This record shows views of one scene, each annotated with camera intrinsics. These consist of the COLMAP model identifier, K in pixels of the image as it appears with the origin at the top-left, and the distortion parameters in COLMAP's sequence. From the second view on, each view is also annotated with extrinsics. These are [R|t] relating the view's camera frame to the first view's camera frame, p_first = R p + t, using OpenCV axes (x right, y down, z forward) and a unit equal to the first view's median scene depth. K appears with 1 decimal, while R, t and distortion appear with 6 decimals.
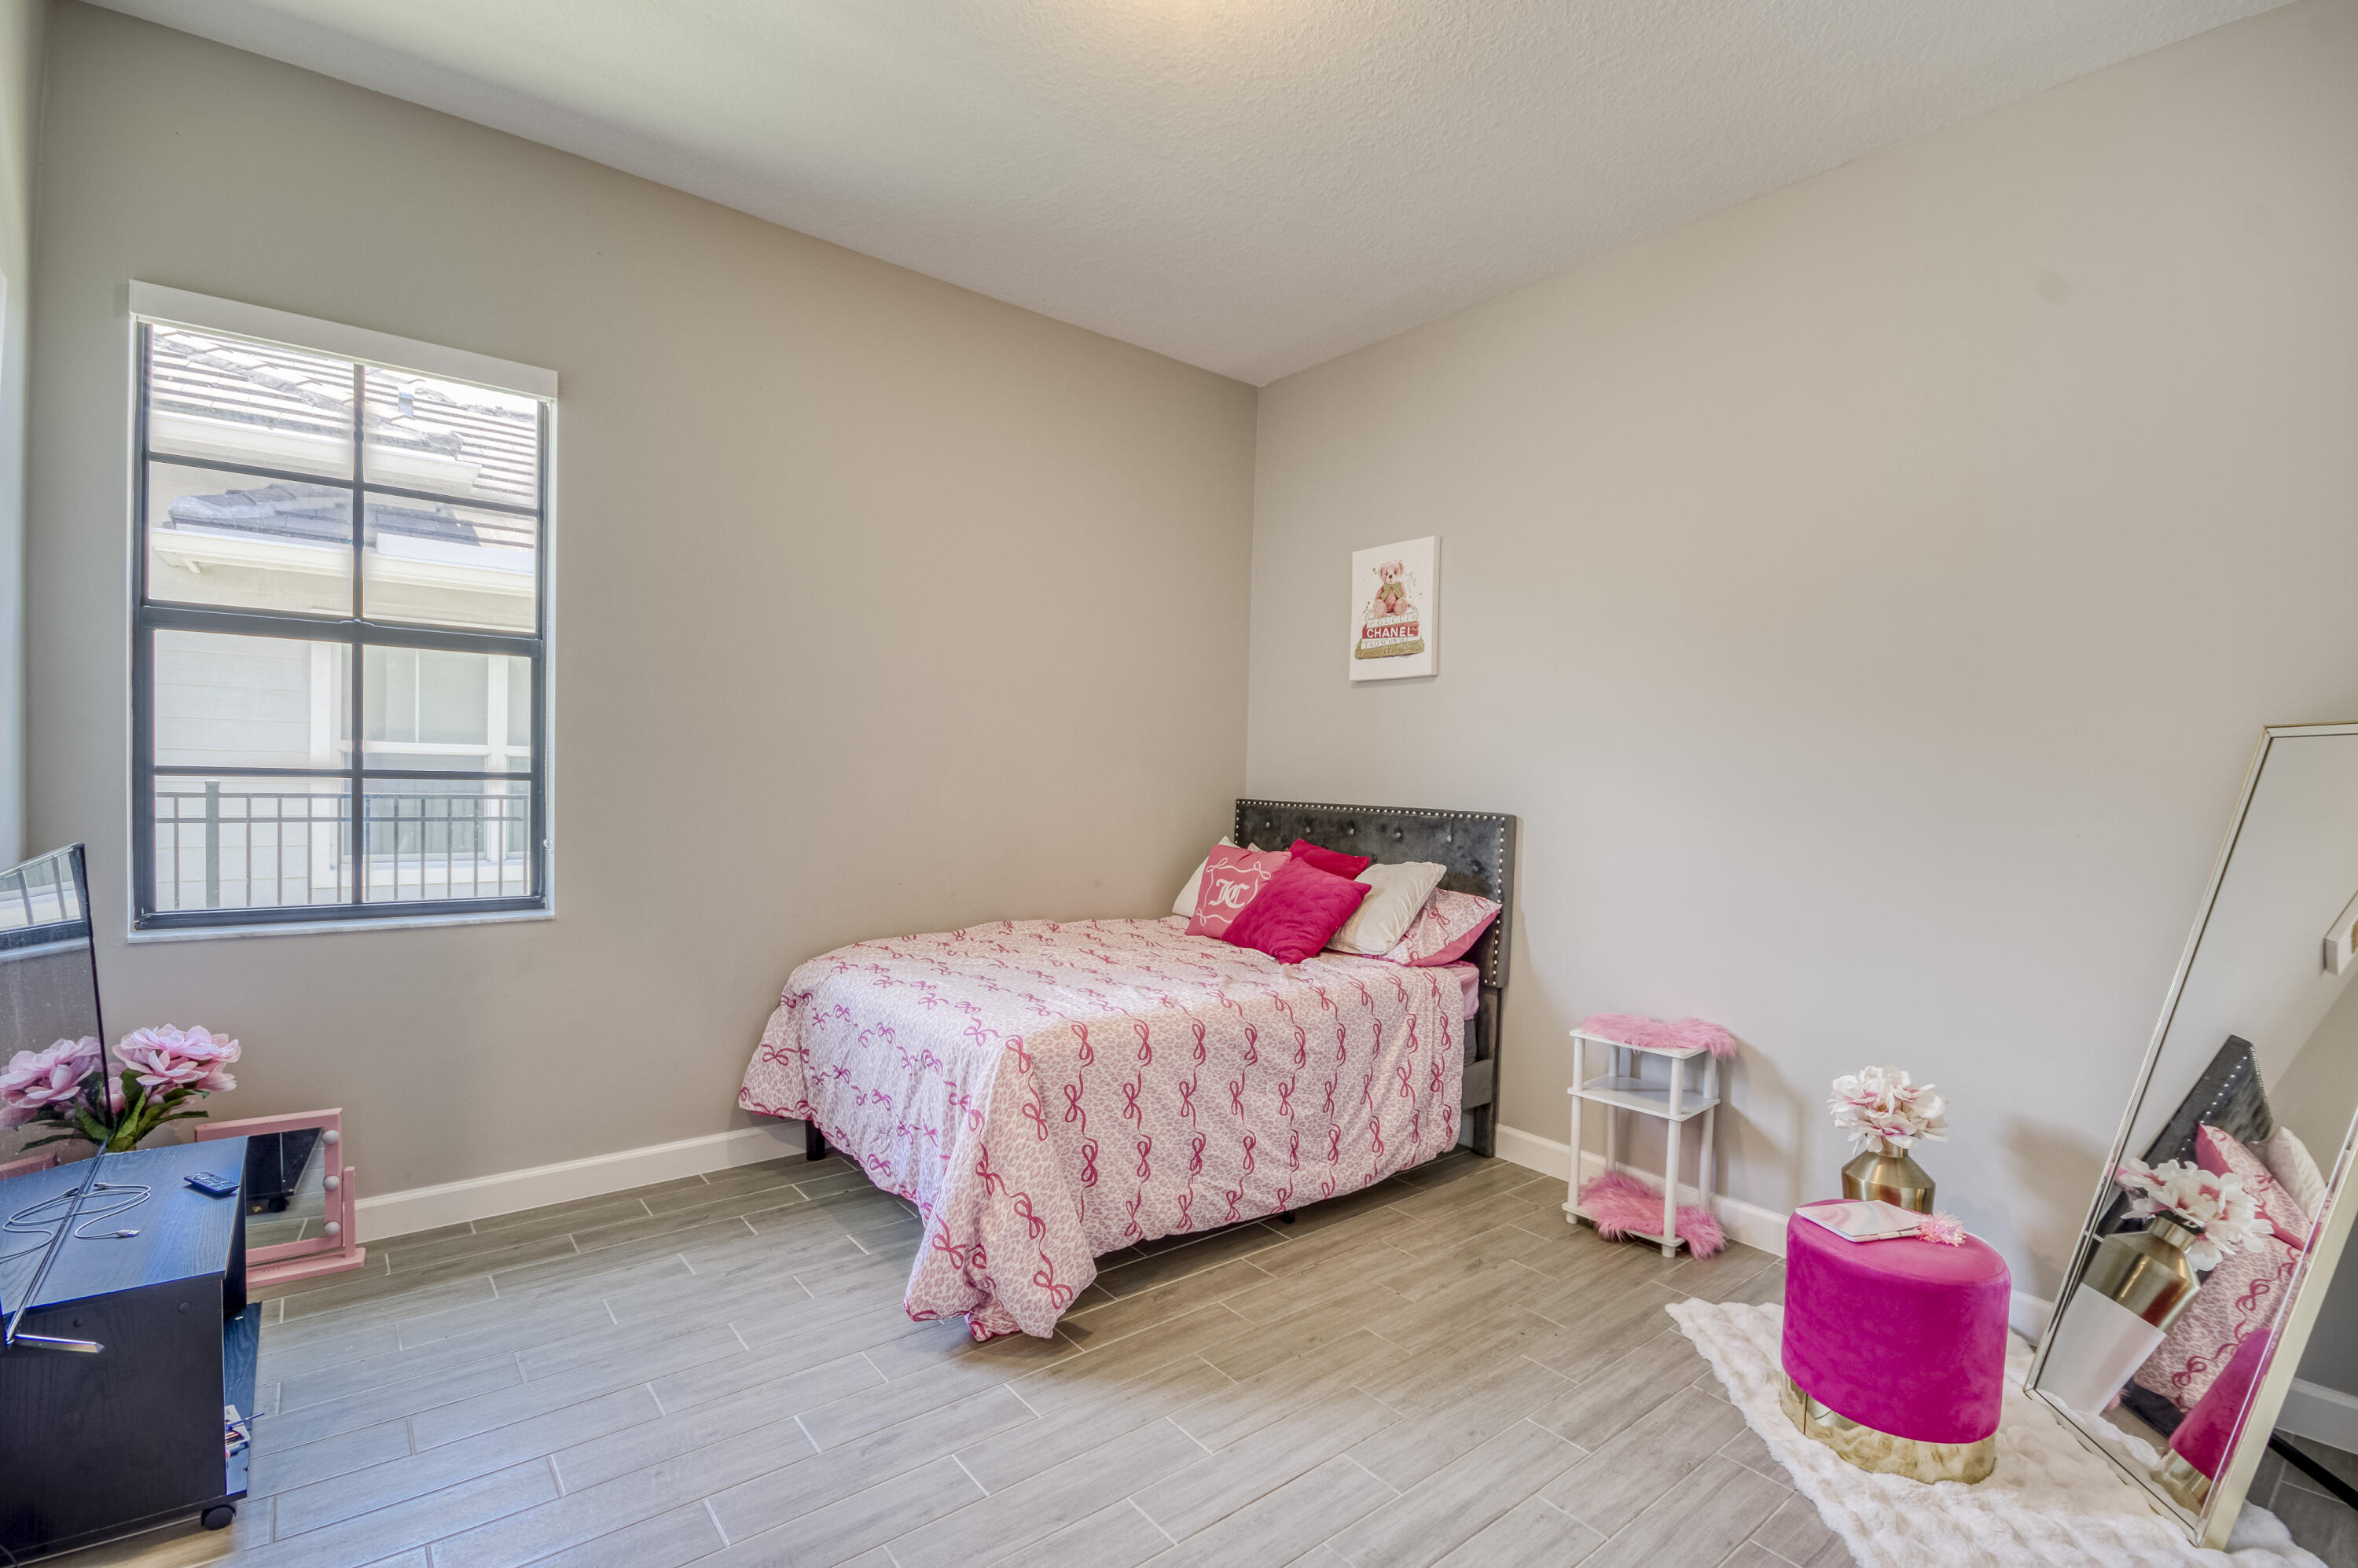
lens RADIAL K [[1051.6, 0, 1180.0], [0, 1051.6, 792.2], [0, 0, 1]] dist [0.001708, -0.002369]
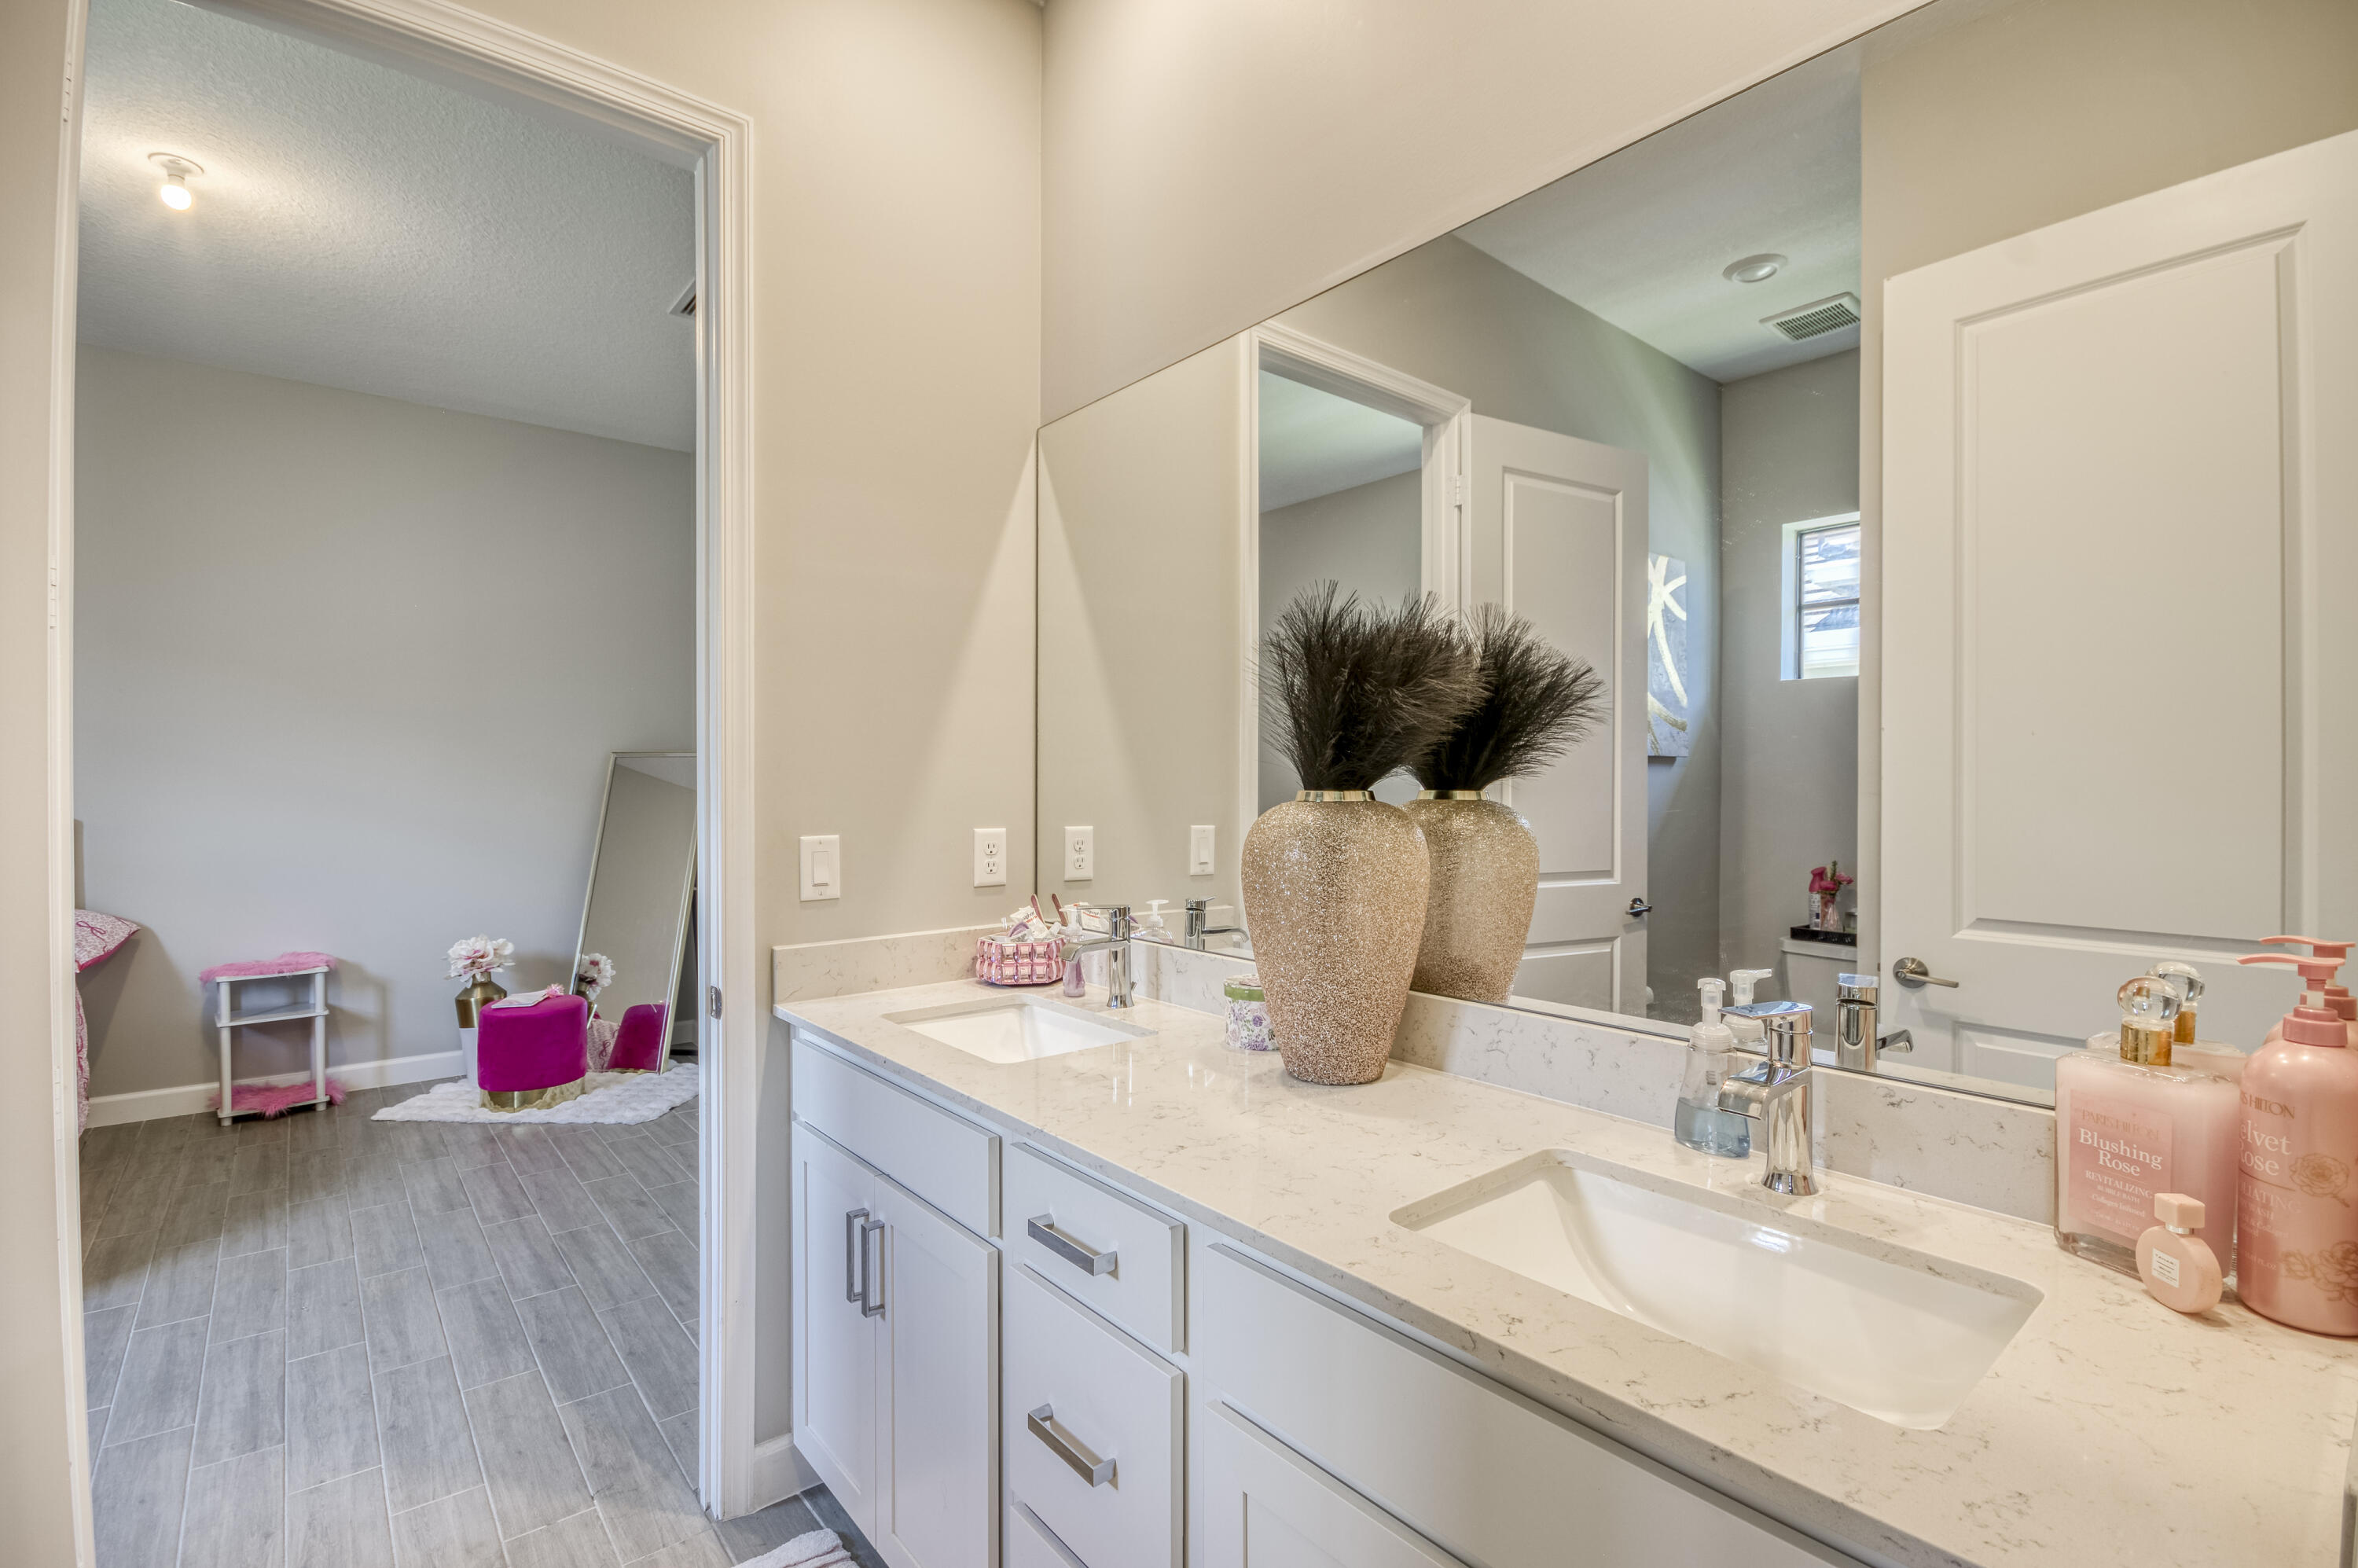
lens RADIAL K [[1051.6, 0, 1192.8], [0, 1051.6, 782.9], [0, 0, 1]] dist [0.001708, -0.002369]
pose [[-0.014827, -0.027648, 0.999508, -0.992338], [0.008174, 0.999581, 0.027771, -0.040822], [-0.999857, 0.008582, -0.014595, -0.184142]]
